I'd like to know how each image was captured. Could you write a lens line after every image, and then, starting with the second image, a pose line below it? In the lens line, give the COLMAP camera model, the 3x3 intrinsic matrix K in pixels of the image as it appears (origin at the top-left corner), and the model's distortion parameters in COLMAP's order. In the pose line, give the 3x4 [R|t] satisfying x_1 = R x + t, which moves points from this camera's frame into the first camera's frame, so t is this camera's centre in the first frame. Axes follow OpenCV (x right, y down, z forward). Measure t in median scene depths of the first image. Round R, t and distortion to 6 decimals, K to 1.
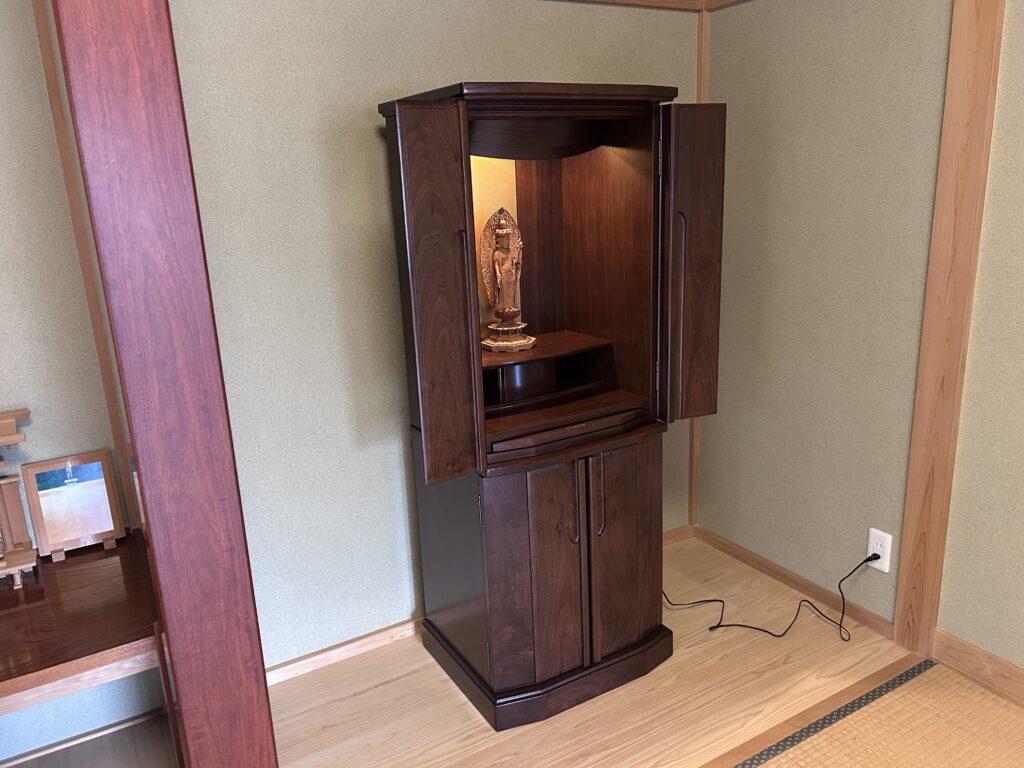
lens RADIAL K [[772.8, 0, 511.5], [0, 772.8, 386.5], [0, 0, 1]] dist [0.035370, -0.012356]
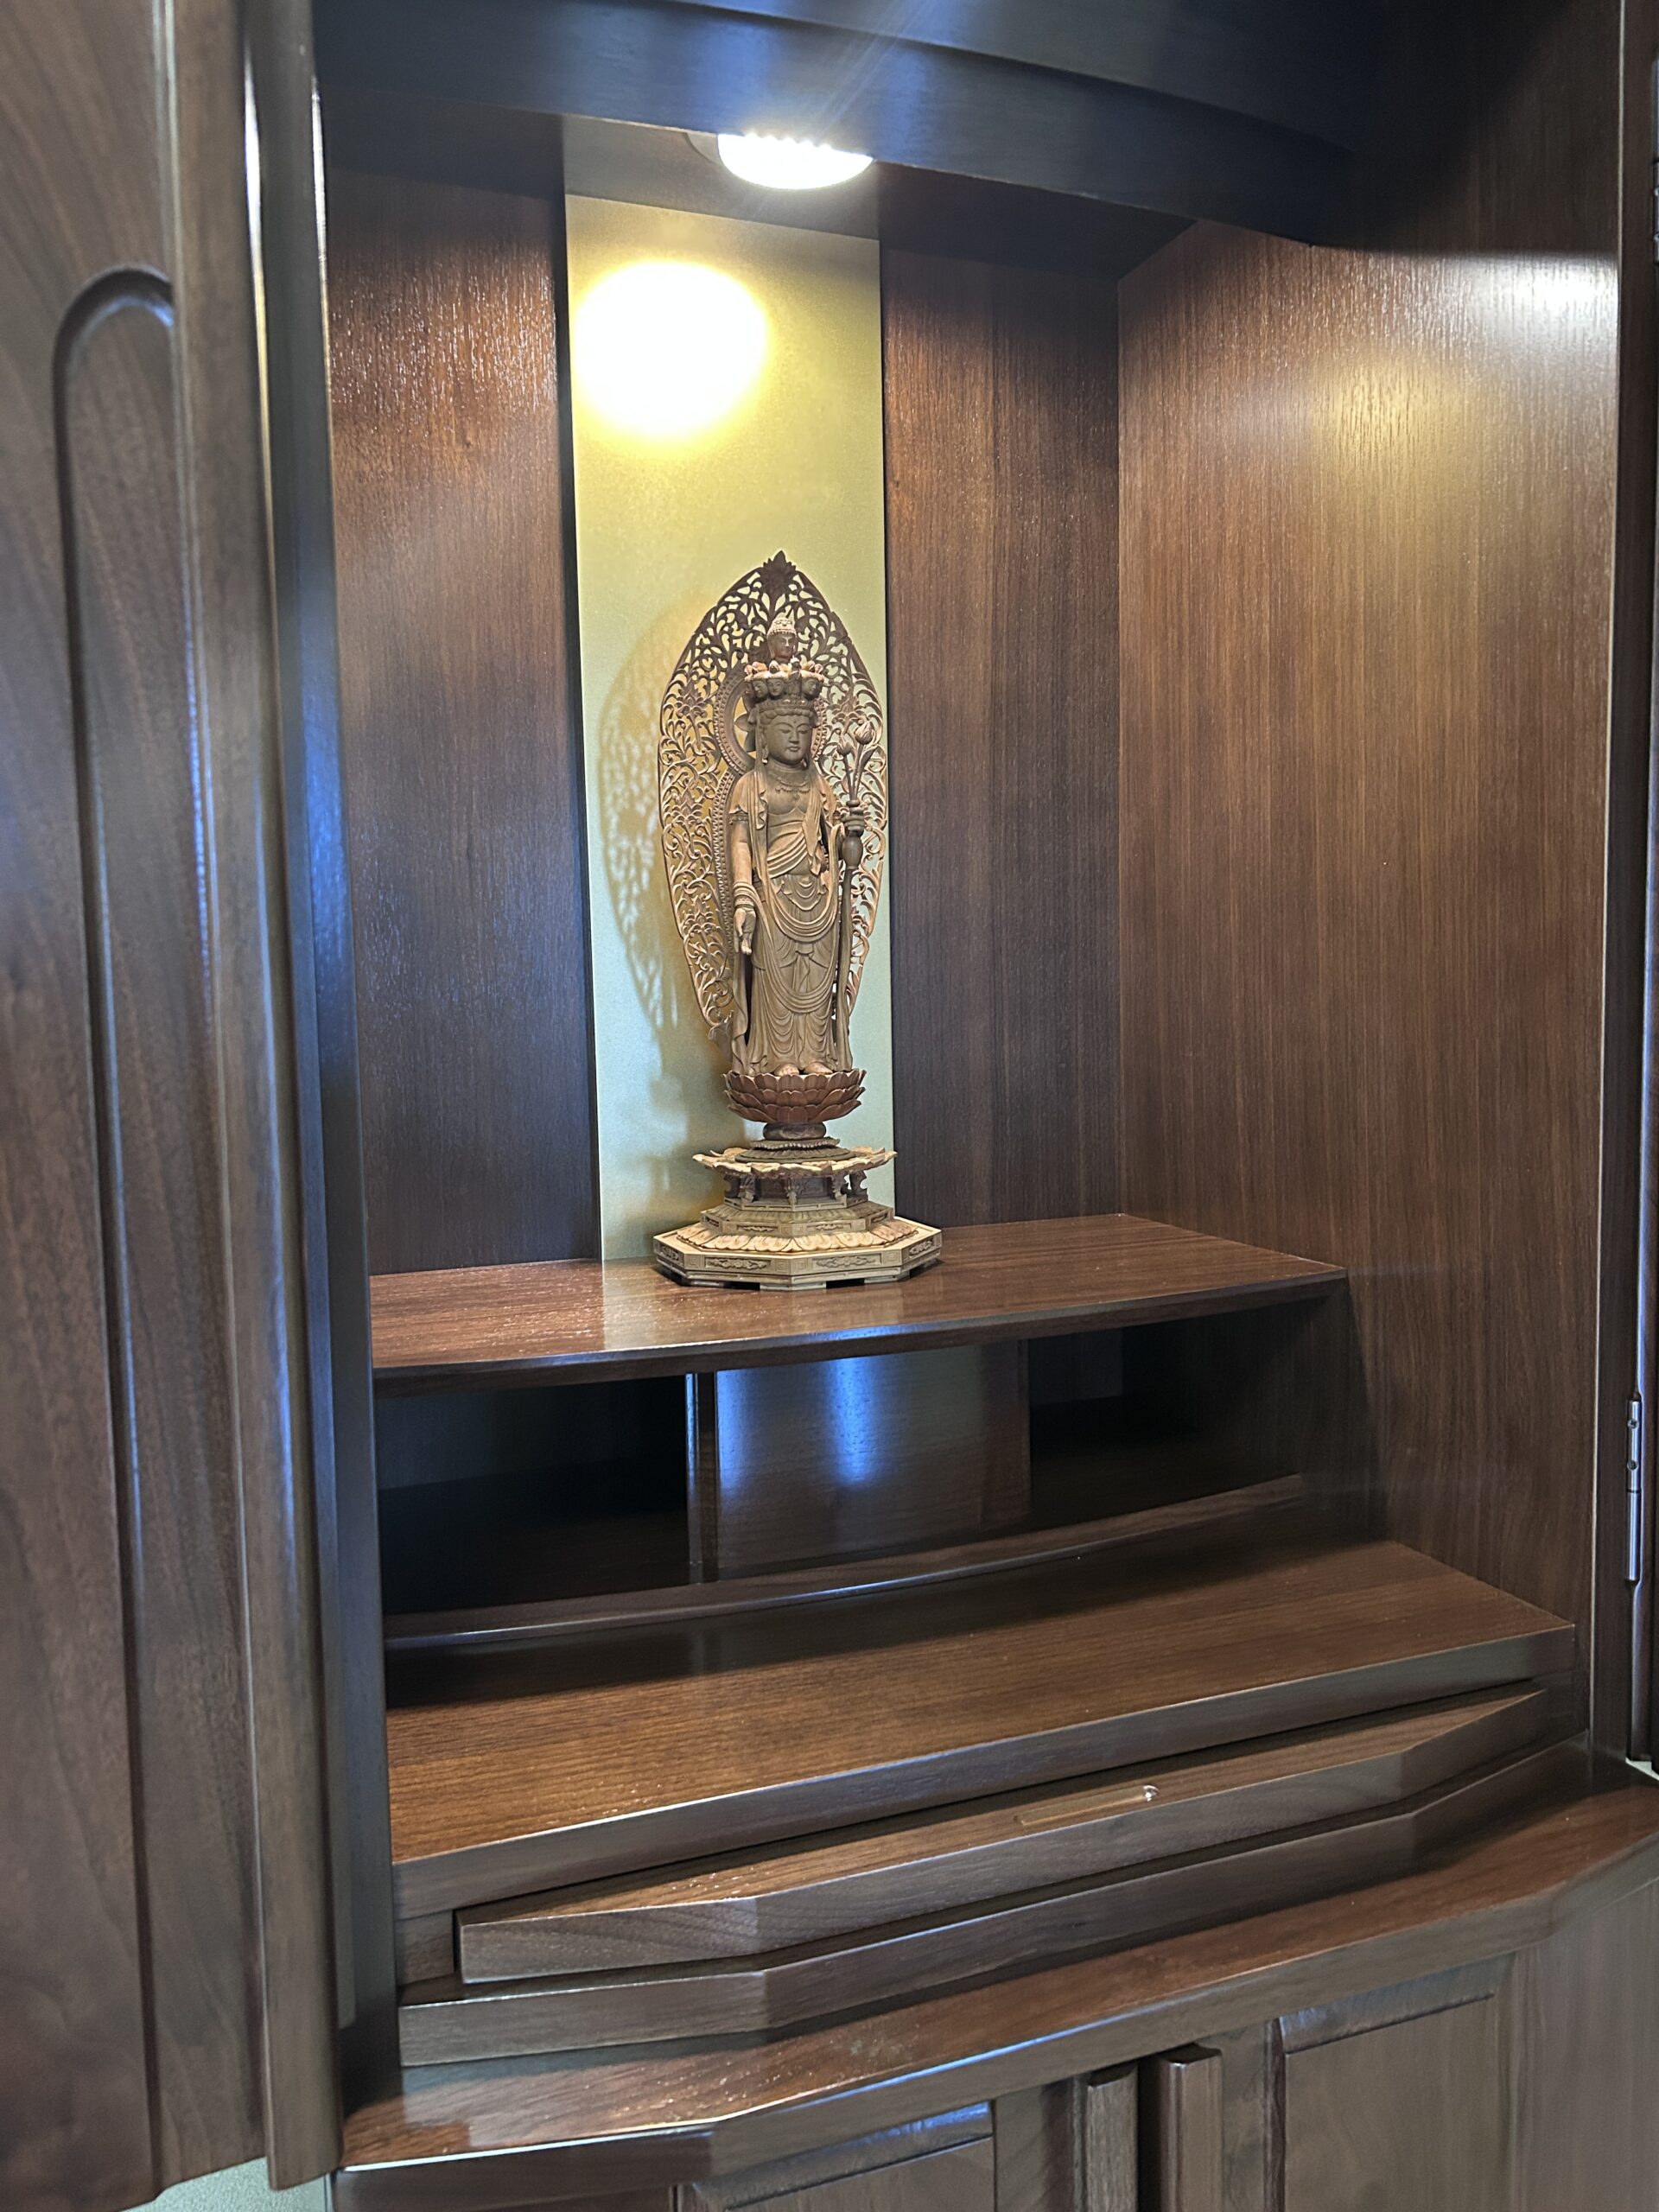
lens RADIAL K [[1669.5, 0, 814.3], [0, 1669.5, 1095.8], [0, 0, 1]] dist [0.035370, -0.012356]
pose [[0.981709, 0.035705, -0.187011, 0.079670], [-0.069179, 0.982018, -0.175658, -0.020446], [0.177377, 0.185382, 0.966525, 0.598178]]
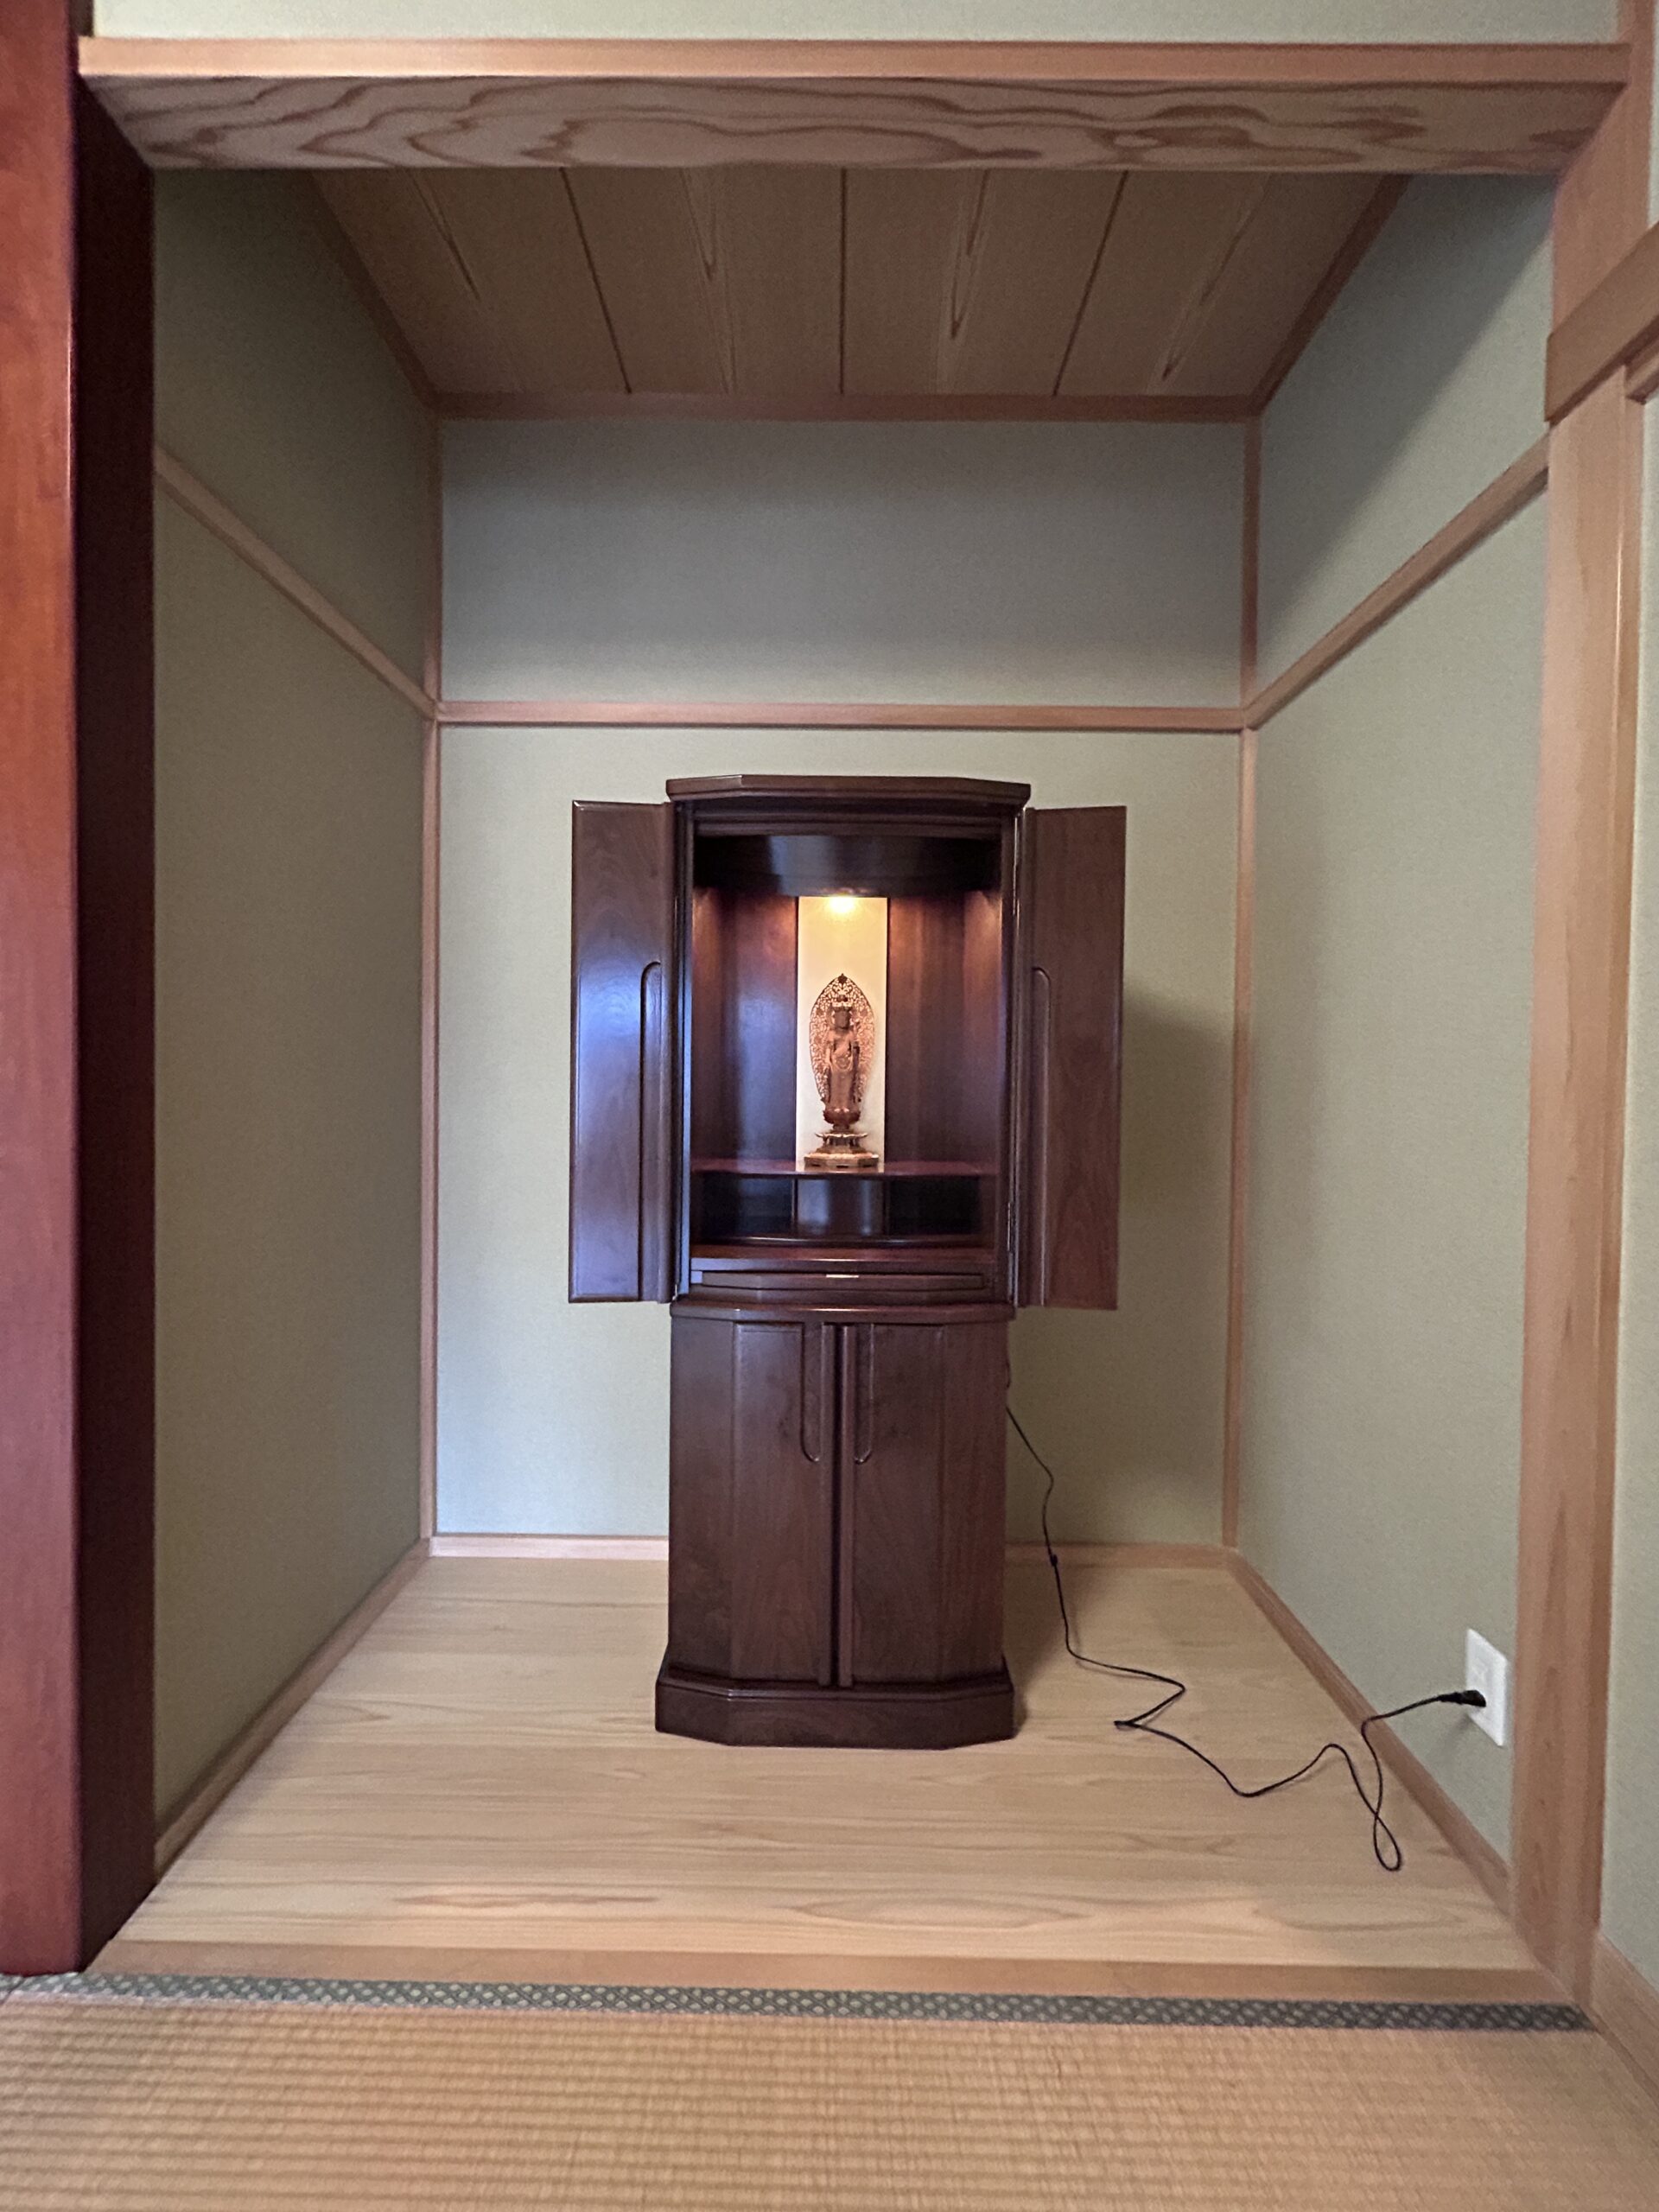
lens RADIAL K [[890.0, 0, 832.2], [0, 890.0, 1096.5], [0, 0, 1]] dist [0.001515, -0.000039]
pose [[0.854424, 0.064043, -0.515614, 0.419588], [-0.182535, 0.966117, -0.182480, 0.040837], [0.486457, 0.250033, 0.837164, 0.297665]]
